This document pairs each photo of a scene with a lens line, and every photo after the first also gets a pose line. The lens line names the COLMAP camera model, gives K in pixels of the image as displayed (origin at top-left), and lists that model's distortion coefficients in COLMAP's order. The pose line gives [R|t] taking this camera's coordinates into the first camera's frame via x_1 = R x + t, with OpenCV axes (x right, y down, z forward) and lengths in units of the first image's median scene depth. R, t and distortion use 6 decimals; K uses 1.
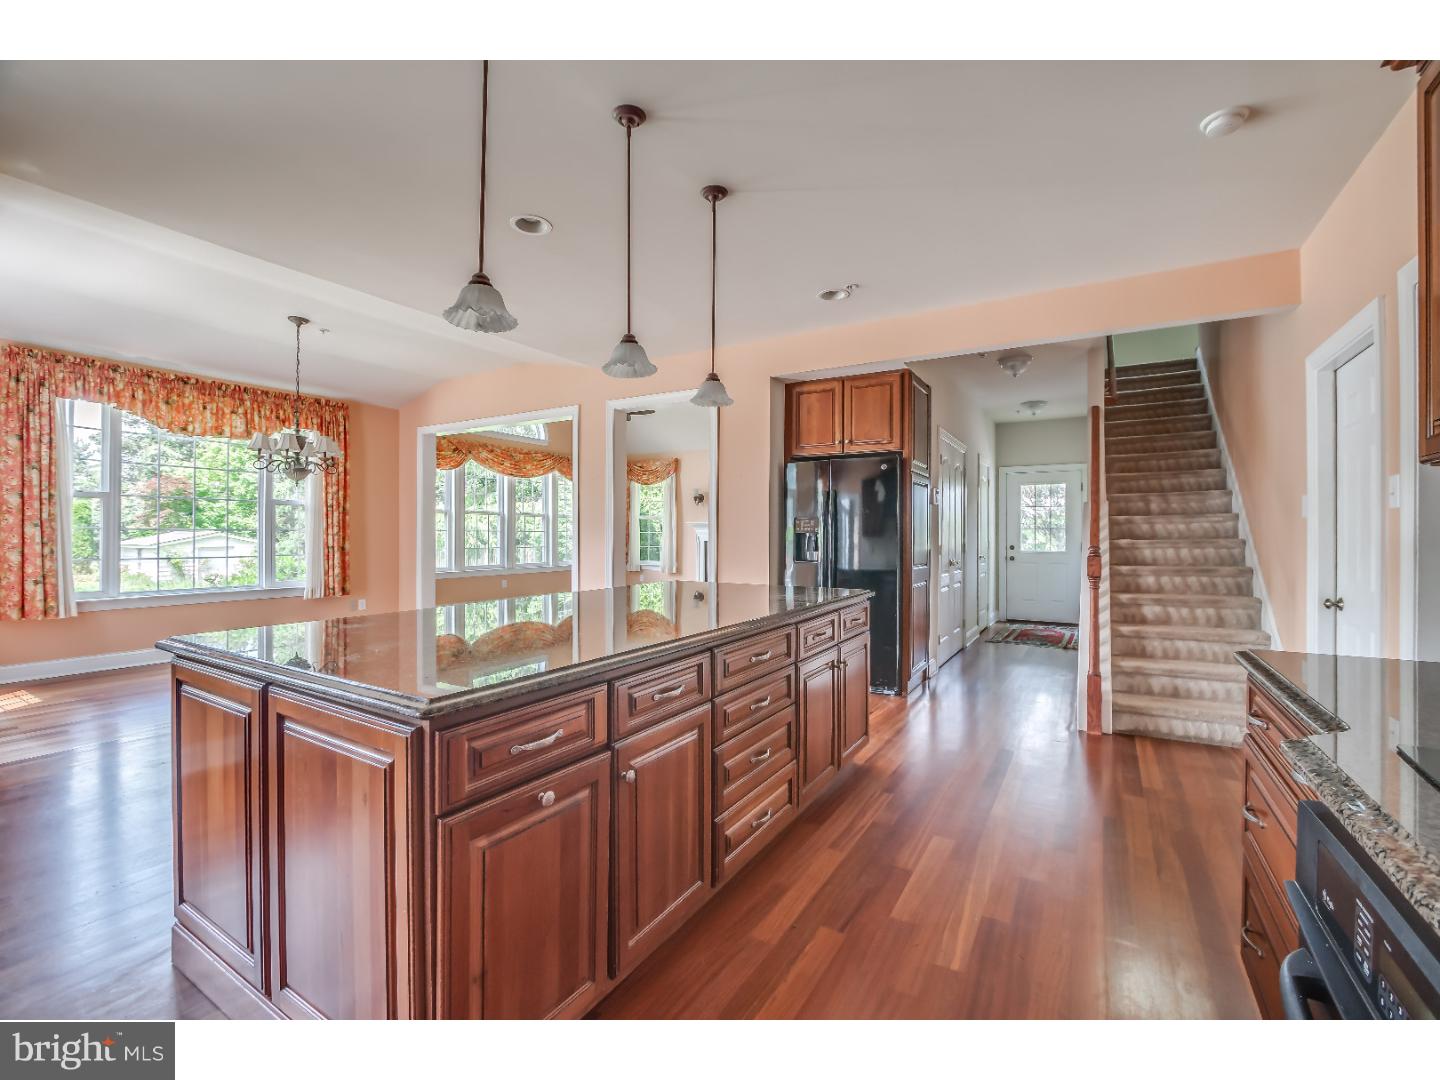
lens RADIAL K [[625.4, 0, 716.5], [0, 625.4, 532.9], [0, 0, 1]] dist [-0.016883, 0.000452]
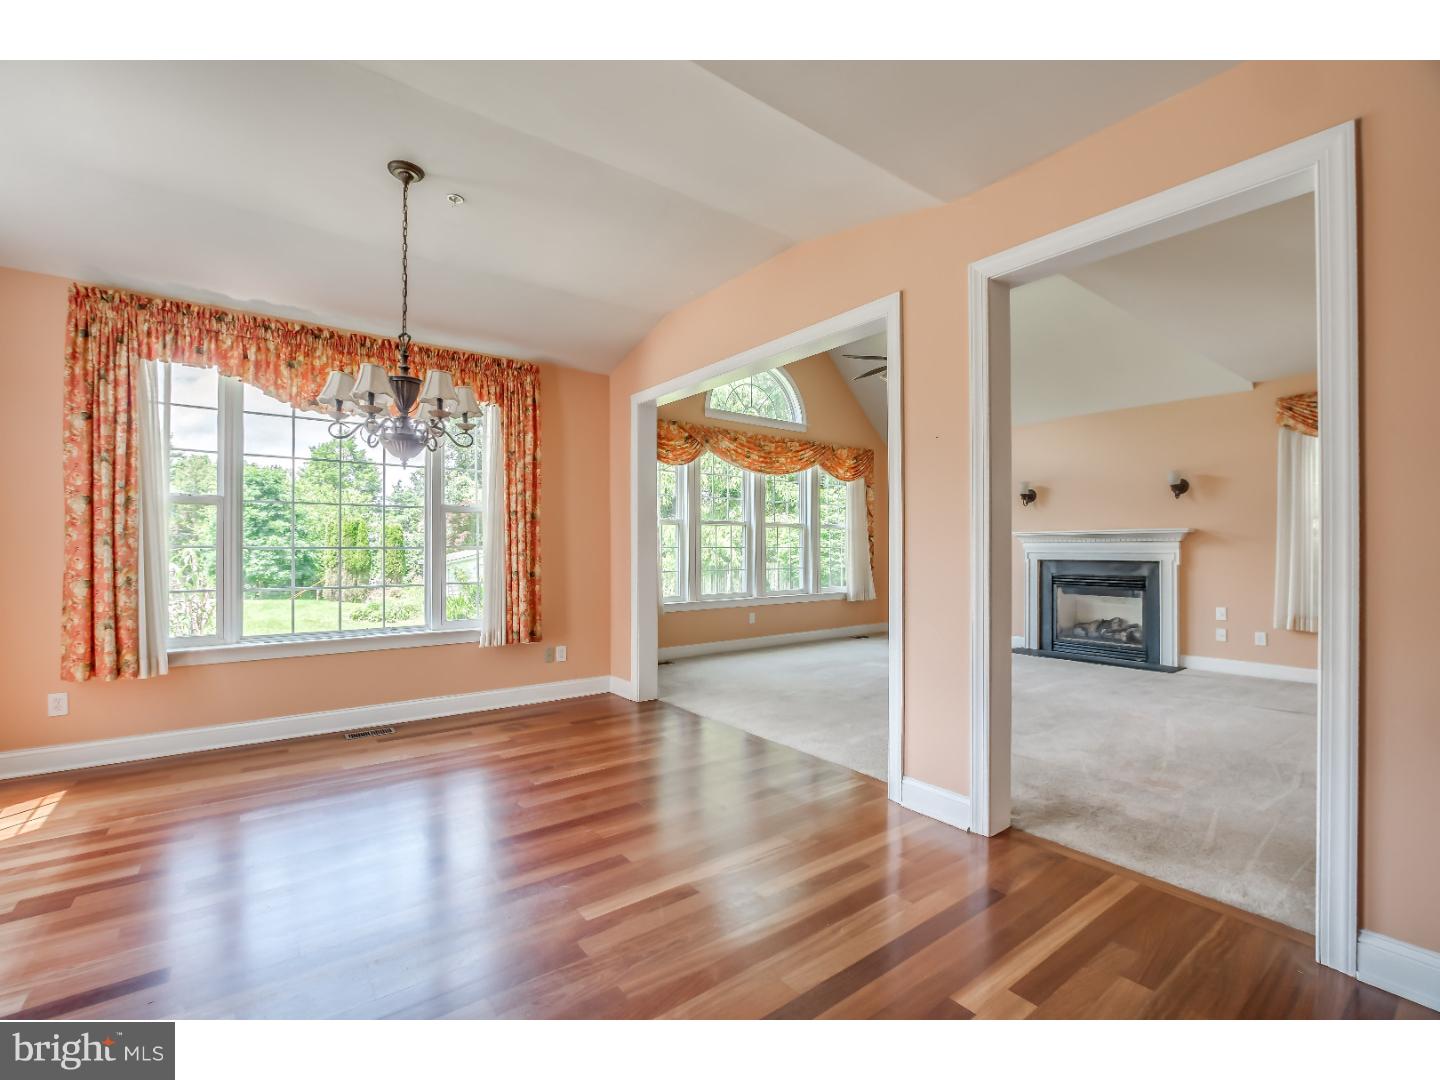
lens RADIAL K [[632.5, 0, 720.6], [0, 632.5, 551.4], [0, 0, 1]] dist [-0.018193, -0.000023]
pose [[0.933285, -0.005038, -0.359101, -0.188843], [0.006409, 0.999976, 0.002628, -0.000654], [0.359079, -0.004754, 0.933295, 0.517641]]
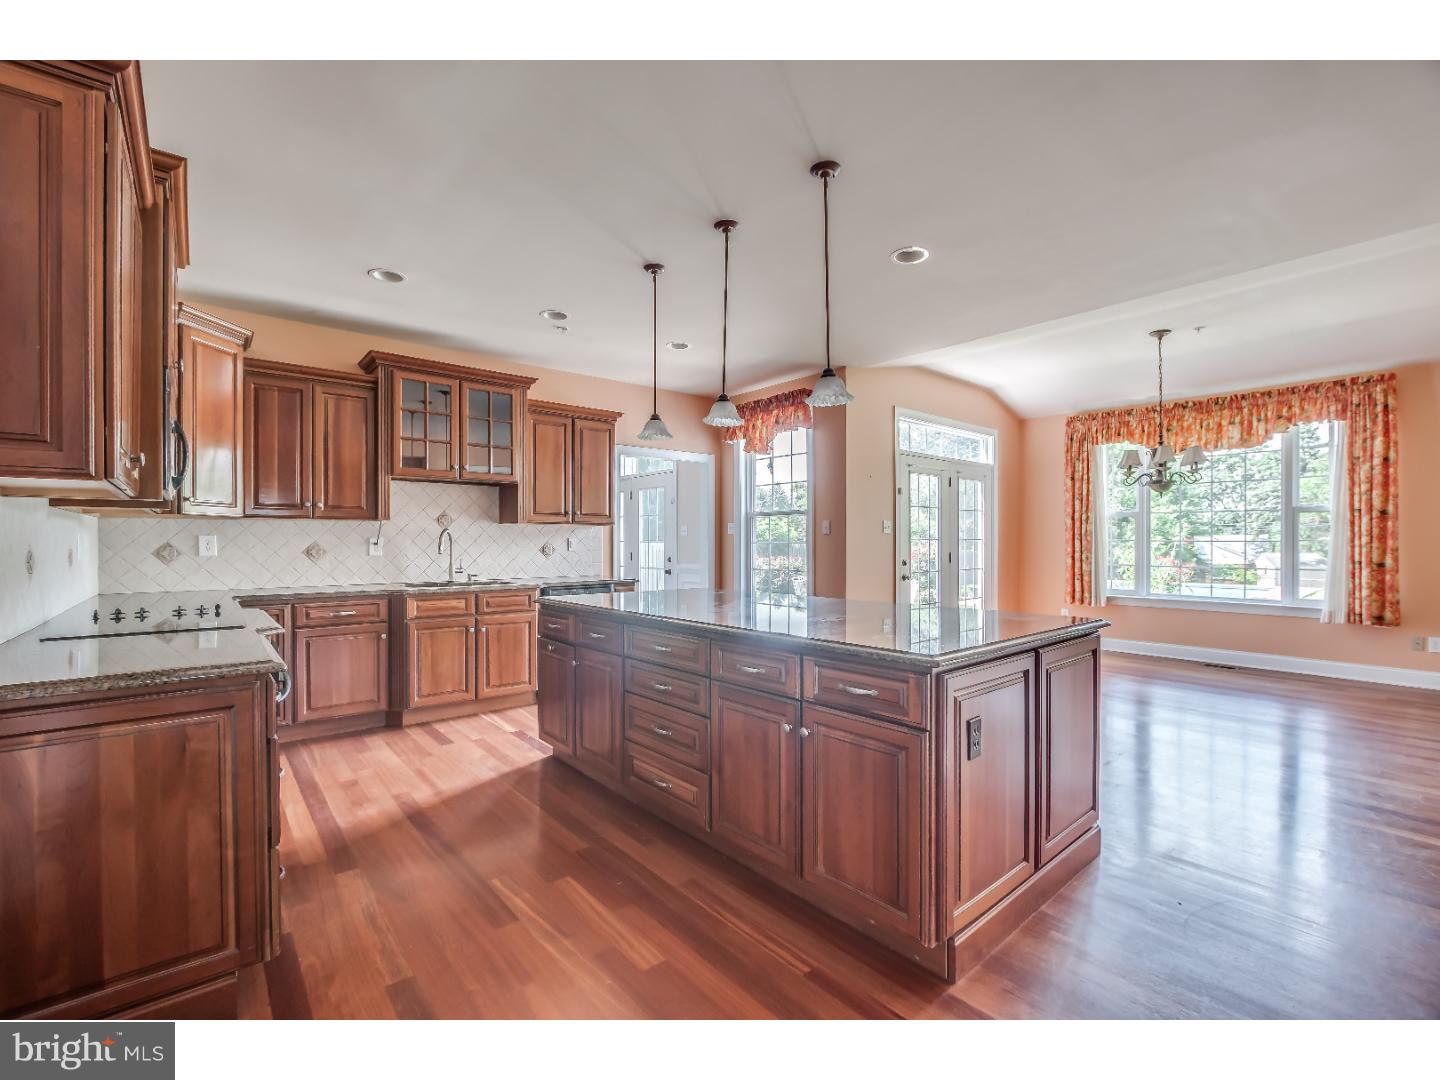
lens RADIAL K [[625.4, 0, 716.5], [0, 625.4, 532.9], [0, 0, 1]] dist [-0.016883, 0.000452]
pose [[-0.313920, -0.016612, -0.949304, 0.455622], [0.000210, 0.999846, -0.017566, -0.000774], [0.949449, -0.005713, -0.313868, 0.567548]]
